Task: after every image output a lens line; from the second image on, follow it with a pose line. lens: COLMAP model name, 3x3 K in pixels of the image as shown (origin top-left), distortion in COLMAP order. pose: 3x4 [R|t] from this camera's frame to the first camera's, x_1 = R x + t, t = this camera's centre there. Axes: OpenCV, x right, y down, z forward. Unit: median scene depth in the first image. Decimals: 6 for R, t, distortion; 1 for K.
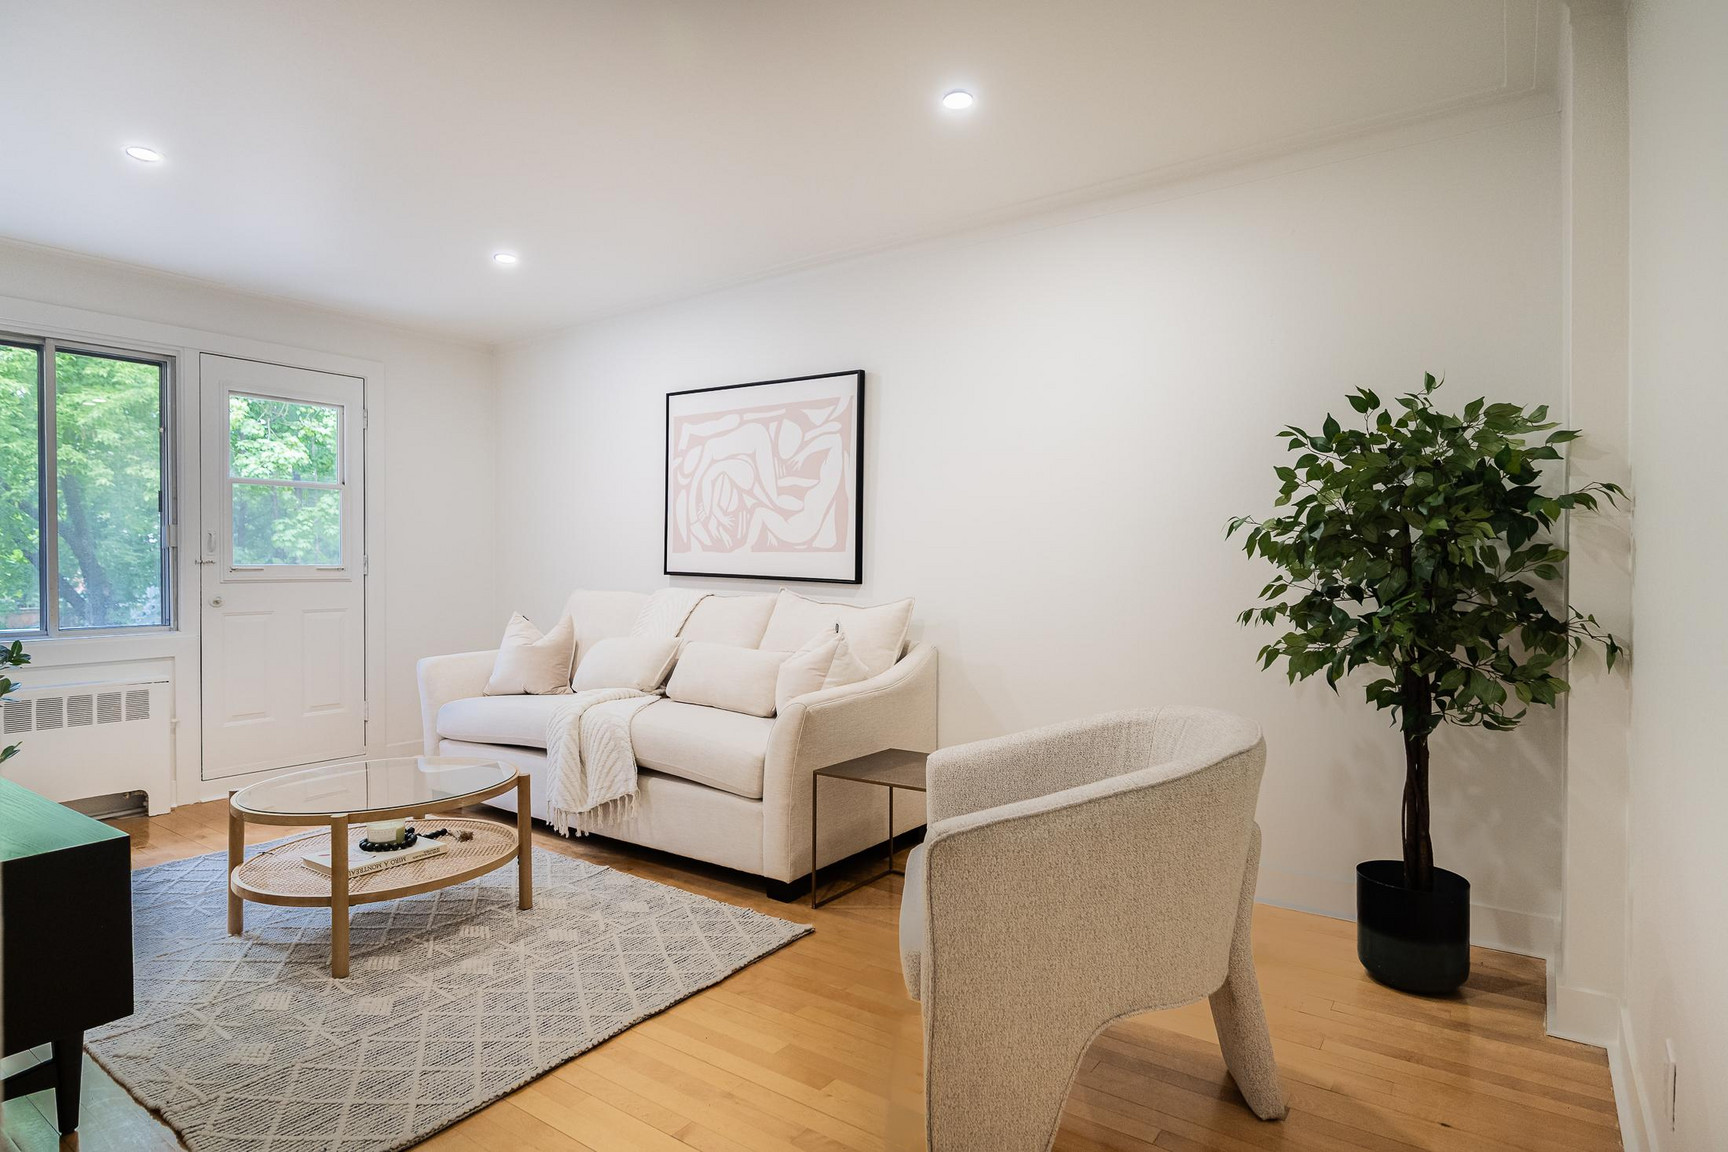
lens RADIAL K [[894.5, 0, 876.6], [0, 894.5, 575.5], [0, 0, 1]] dist [-0.007338, -0.001747]
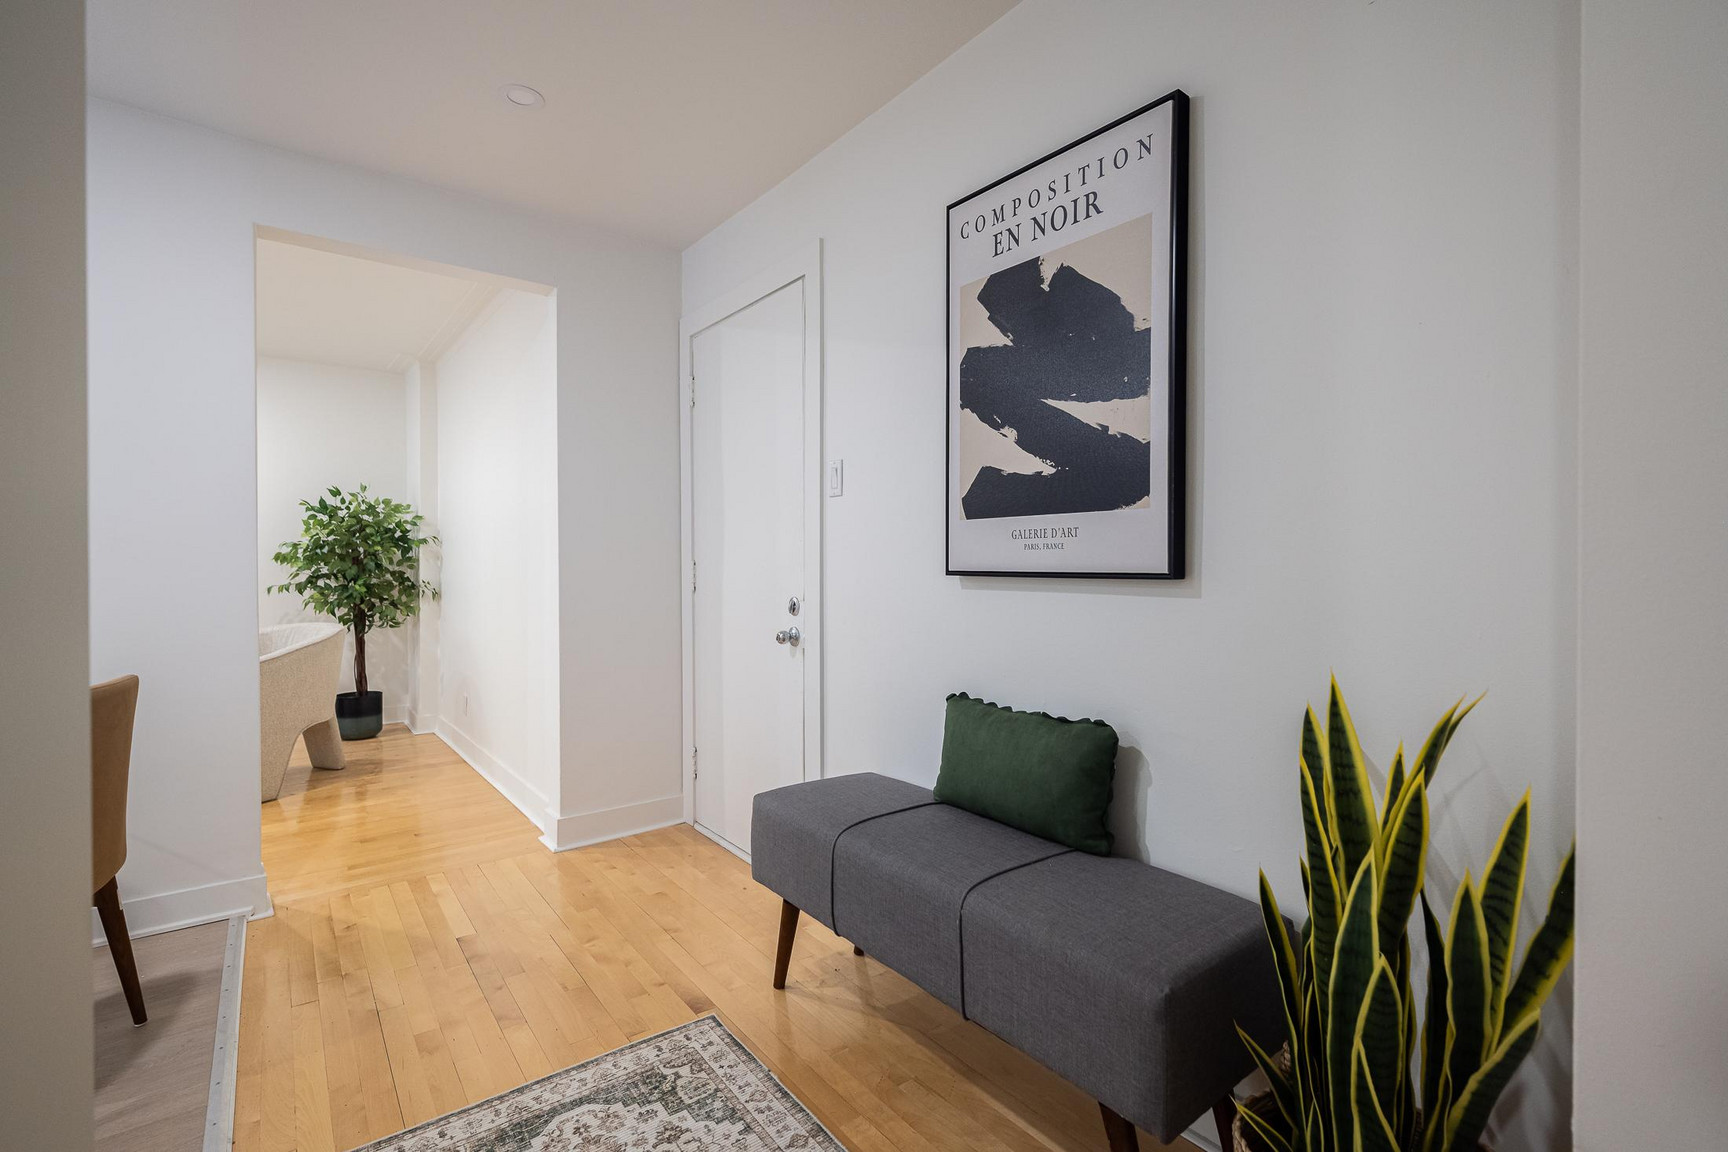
lens RADIAL K [[786.8, 0, 847.1], [0, 786.8, 570.5], [0, 0, 1]] dist [-0.002139, 0.001502]
pose [[0.292056, -0.006235, 0.956381, -1.022225], [0.010042, 0.999944, 0.003453, 0.011099], [-0.956349, 0.008596, 0.292102, -0.859468]]
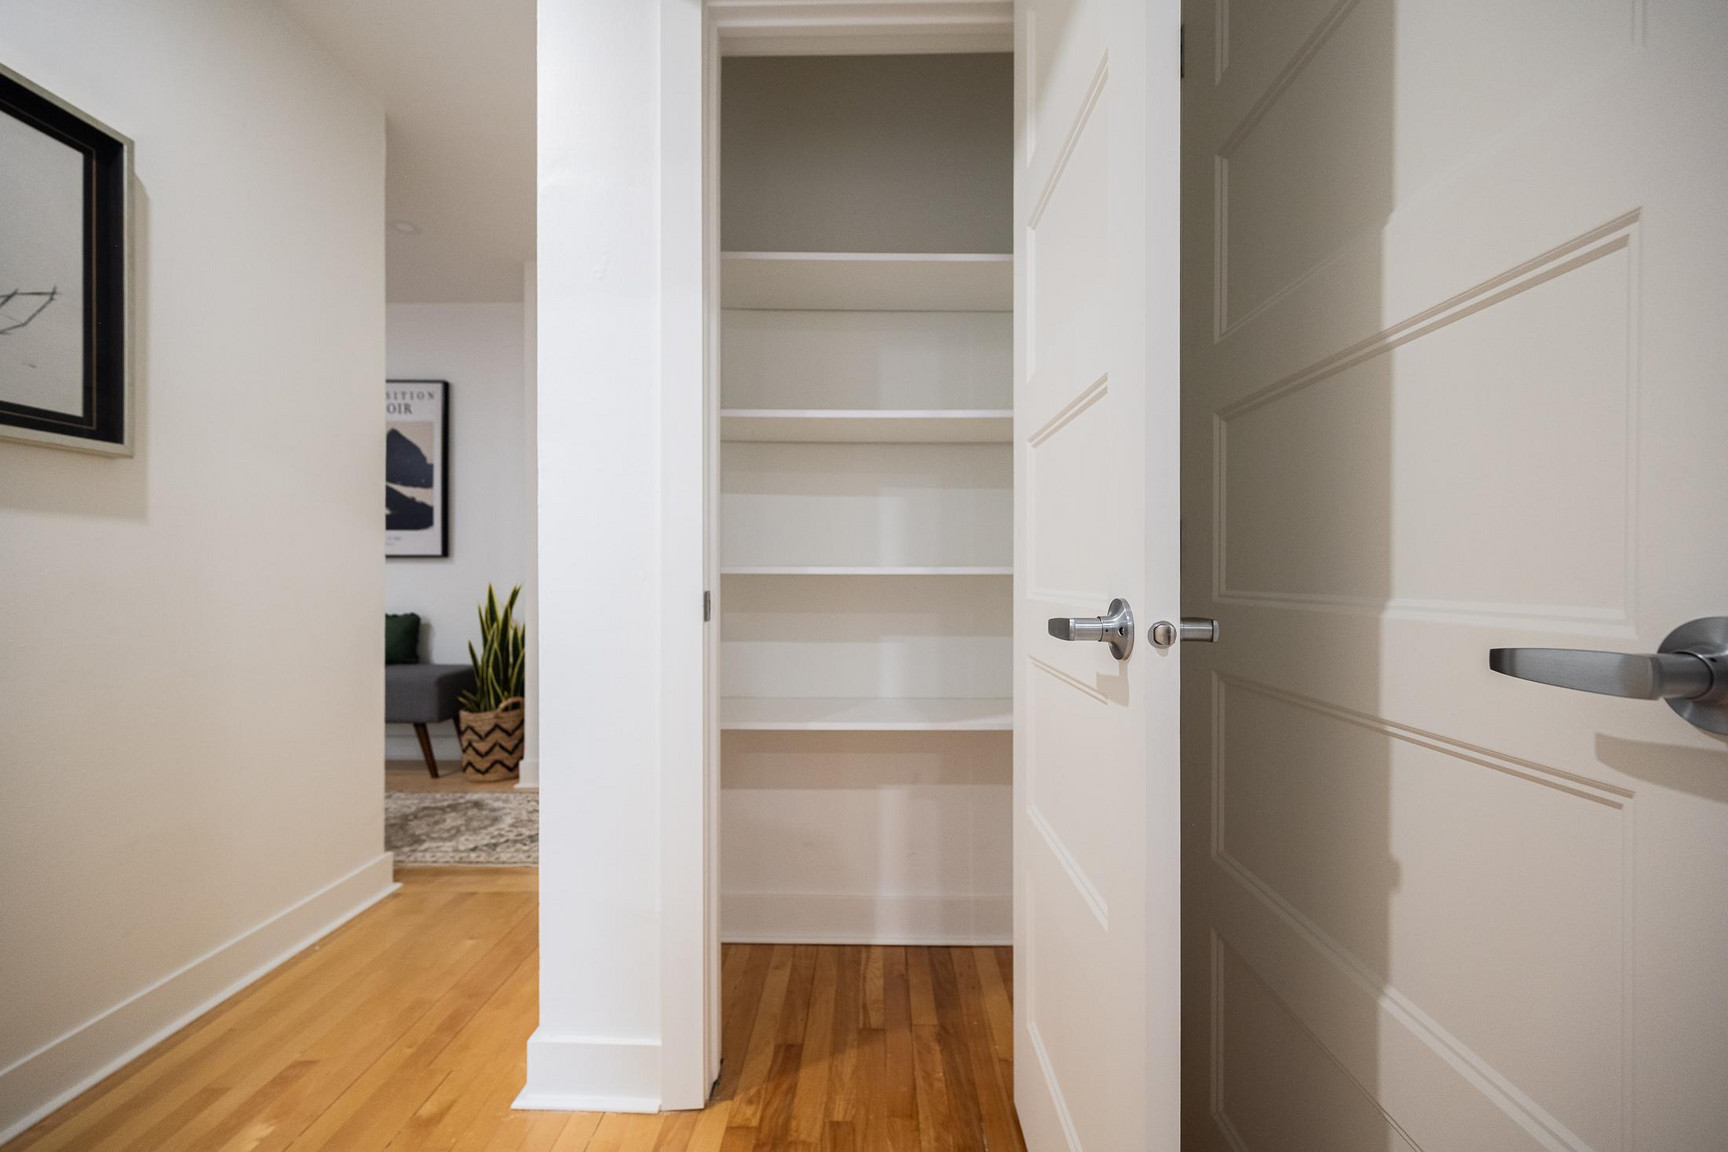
lens RADIAL K [[724.4, 0, 891.6], [0, 724.4, 558.8], [0, 0, 1]] dist [0.016301, -0.000879]
pose [[-0.583140, 0.002635, 0.812367, -2.172515], [0.010650, 0.999934, 0.004401, 0.029423], [-0.812302, 0.011219, -0.583130, -0.793964]]
